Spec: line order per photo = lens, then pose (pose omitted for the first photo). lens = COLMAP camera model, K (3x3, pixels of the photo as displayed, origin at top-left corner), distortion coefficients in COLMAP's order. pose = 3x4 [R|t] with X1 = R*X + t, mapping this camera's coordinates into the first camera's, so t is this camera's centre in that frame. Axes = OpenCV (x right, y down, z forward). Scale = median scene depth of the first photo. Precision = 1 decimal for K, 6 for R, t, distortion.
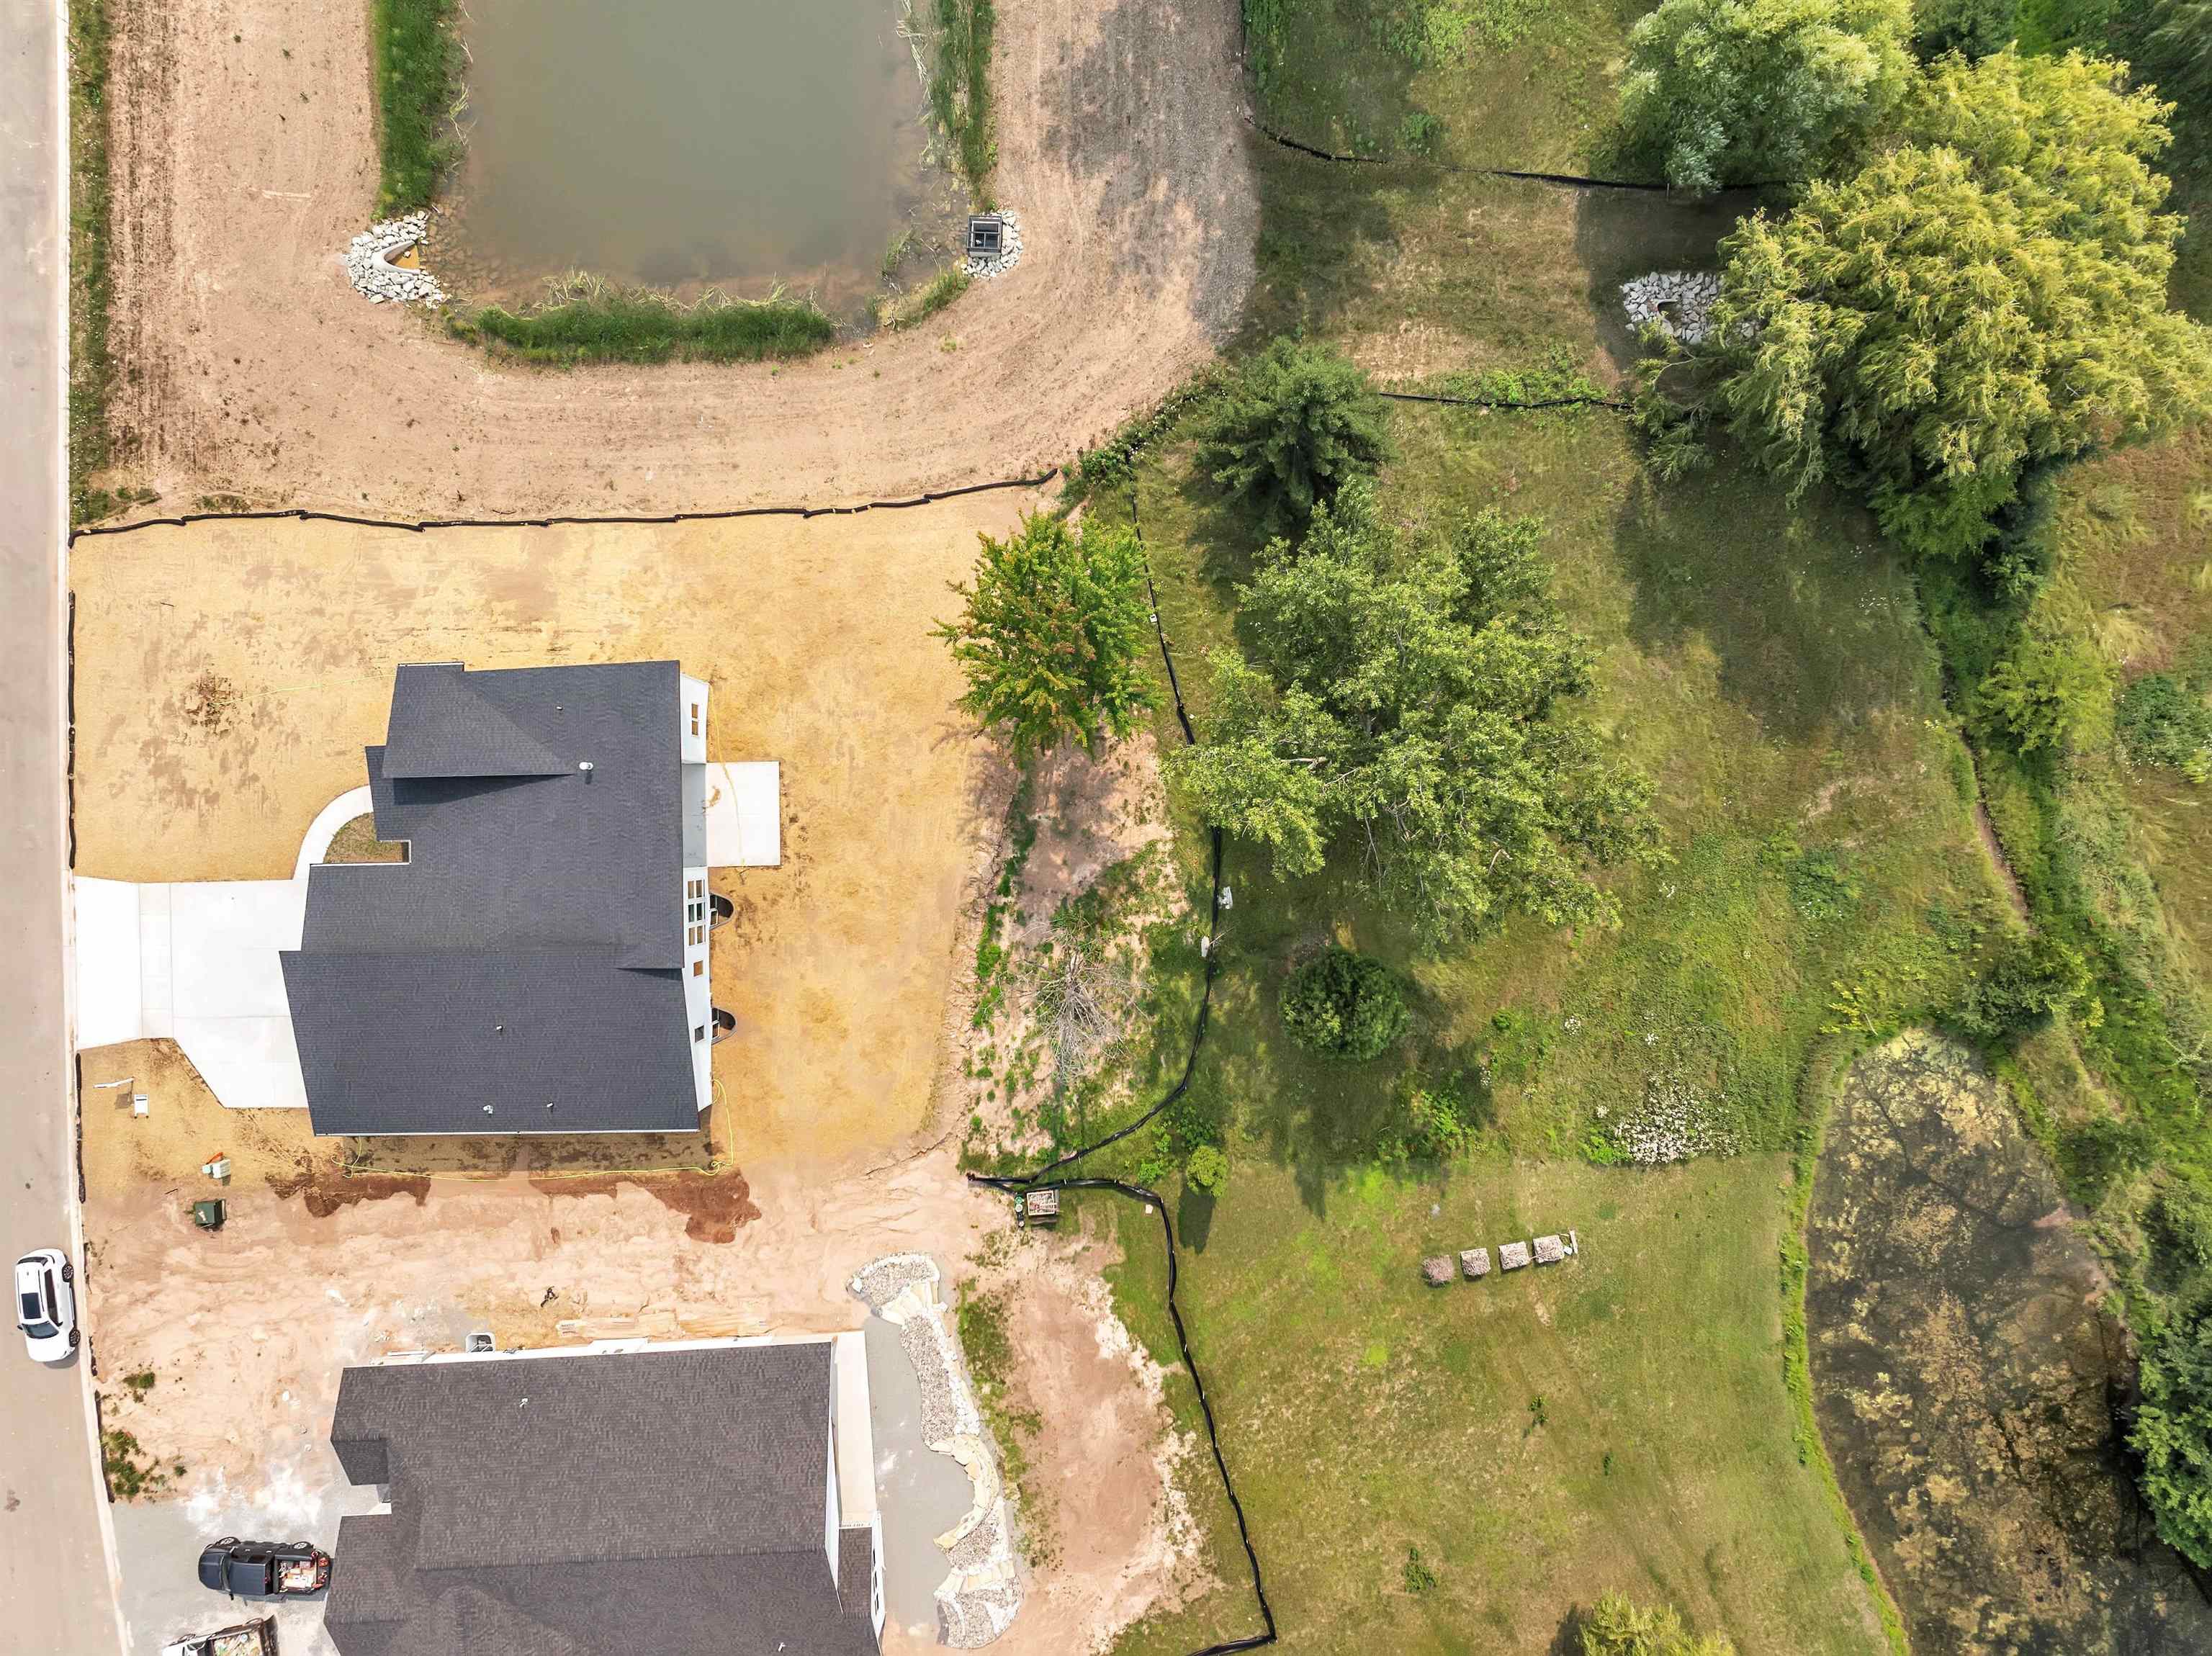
lens RADIAL K [[1564.7, 0, 1111.5], [0, 1564.7, 828.7], [0, 0, 1]] dist [-0.048081, 0.009526]
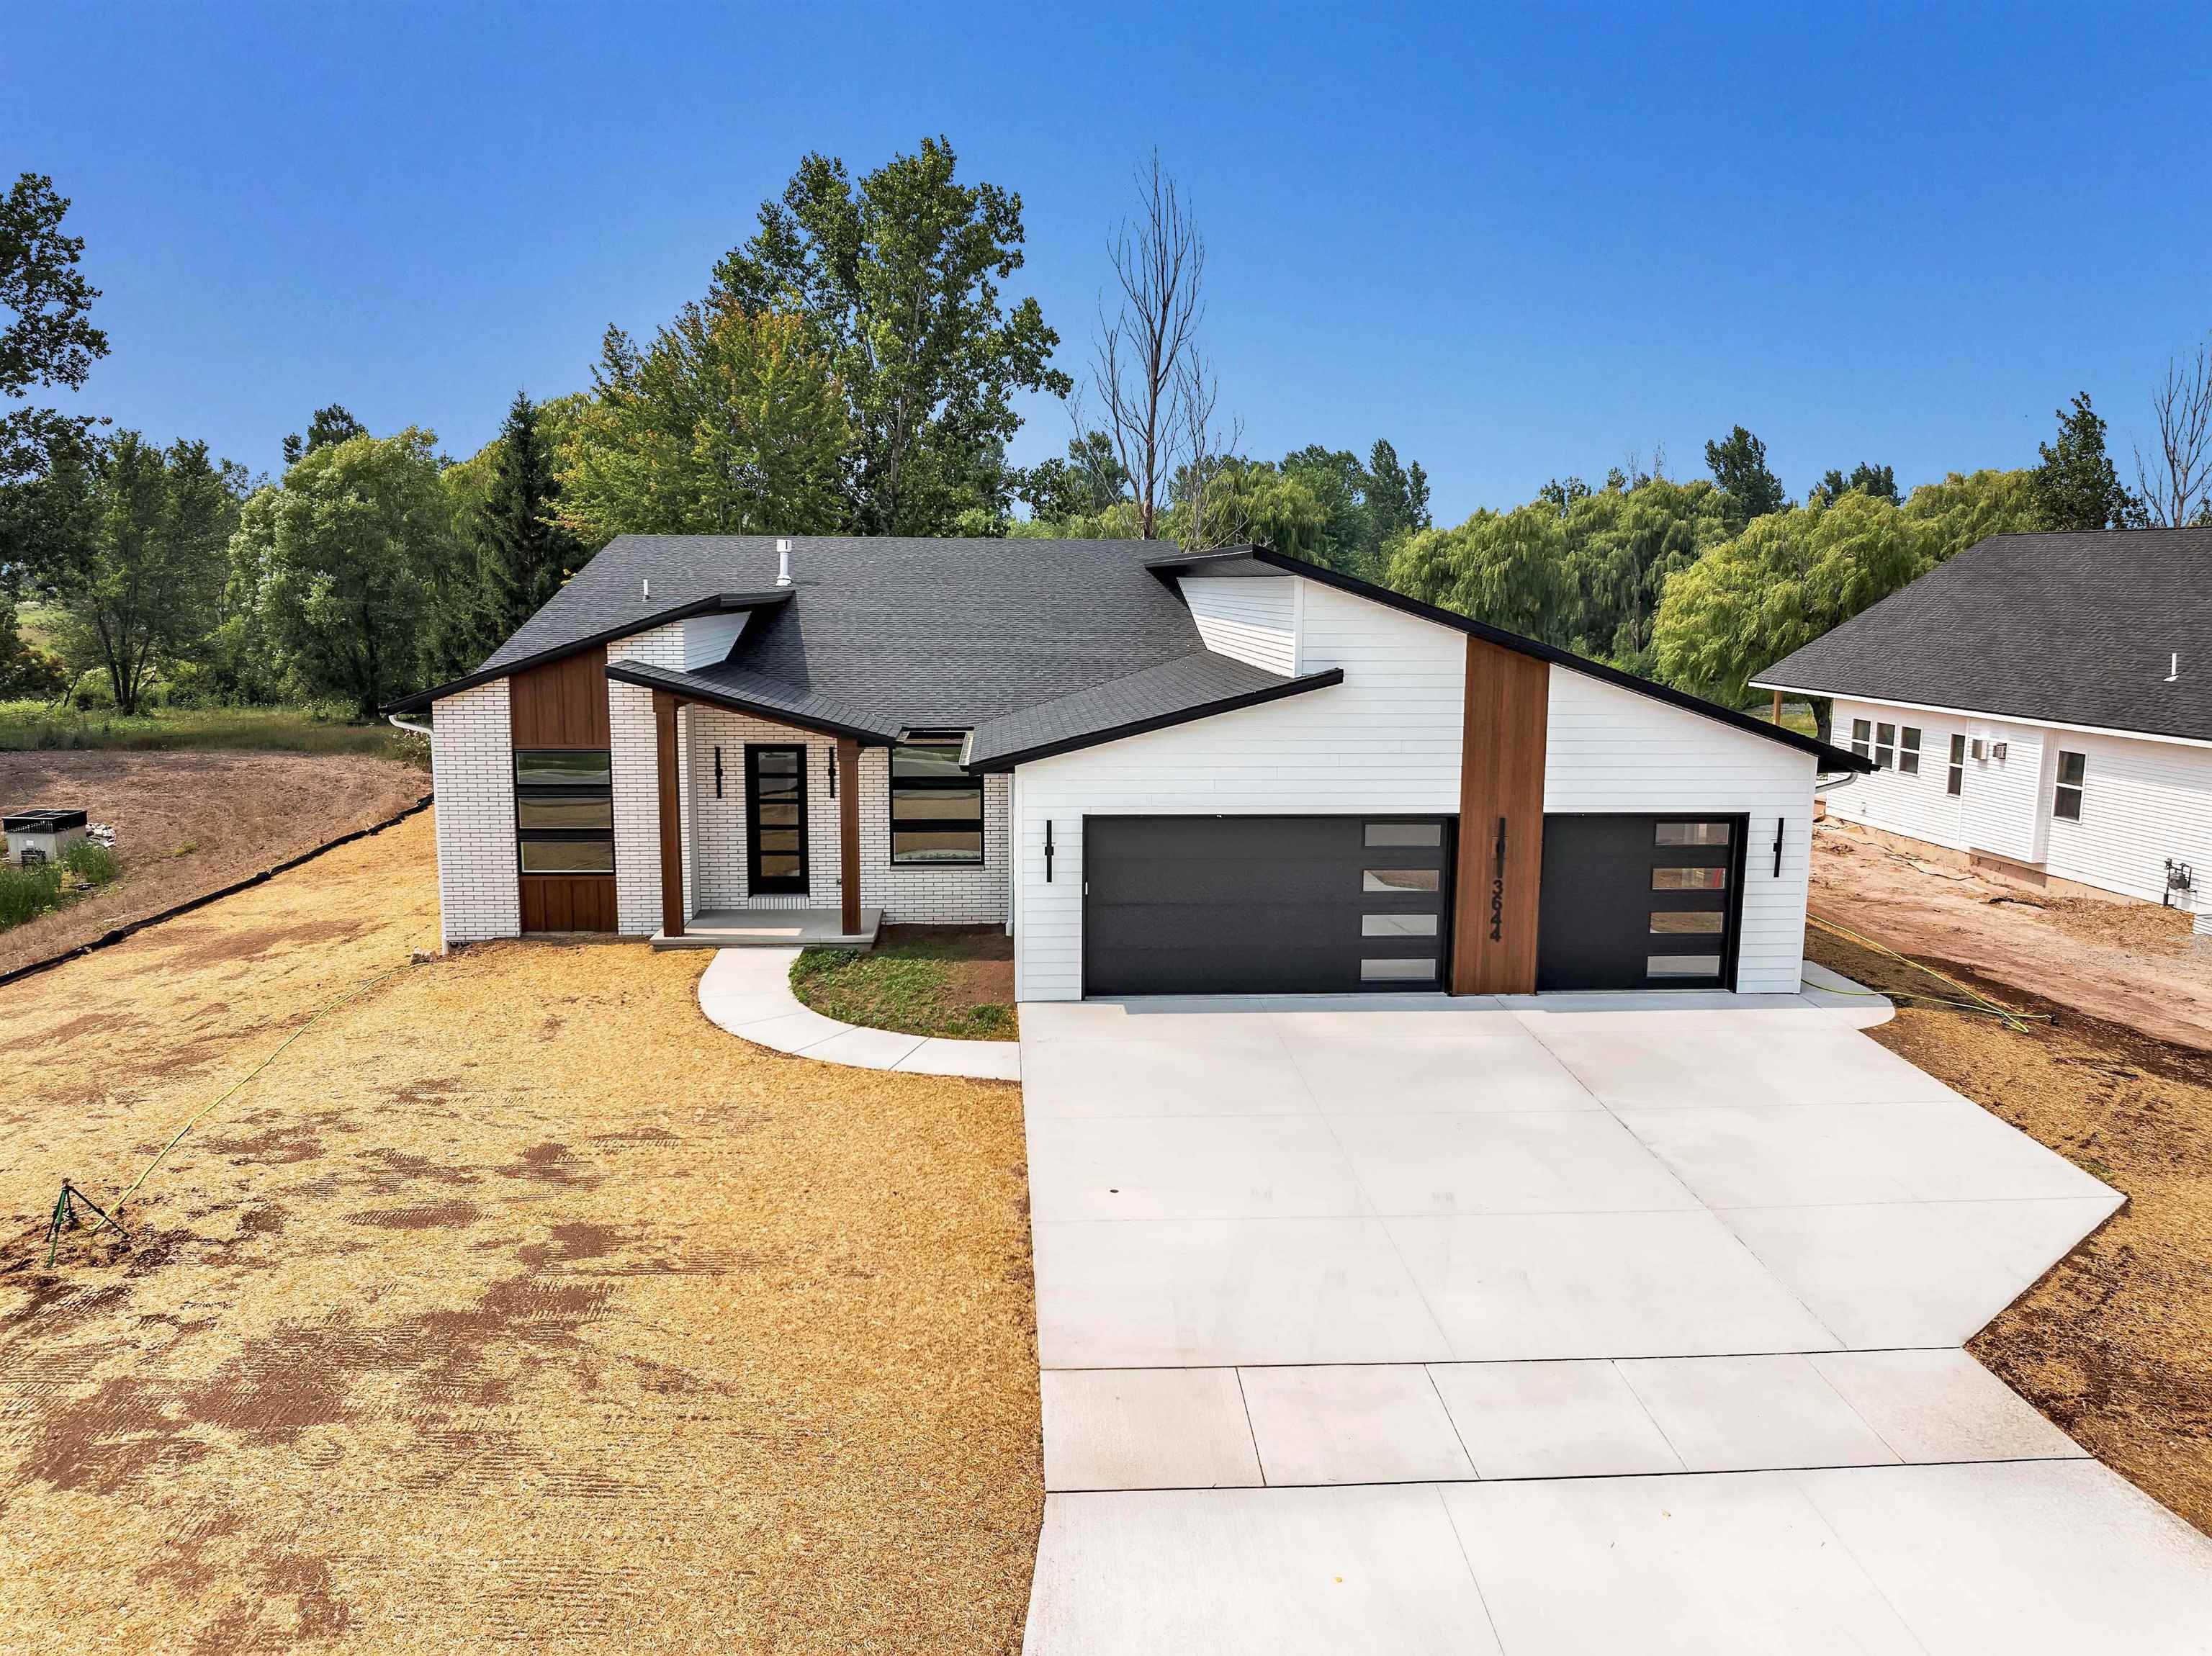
lens RADIAL K [[1564.7, 0, 1111.5], [0, 1564.7, 828.7], [0, 0, 1]] dist [-0.048081, 0.009526]
pose [[-0.050401, -0.142517, 0.988508, -0.762174], [0.998496, 0.014208, 0.052958, 0.033254], [-0.021592, 0.989690, 0.141587, 0.920858]]
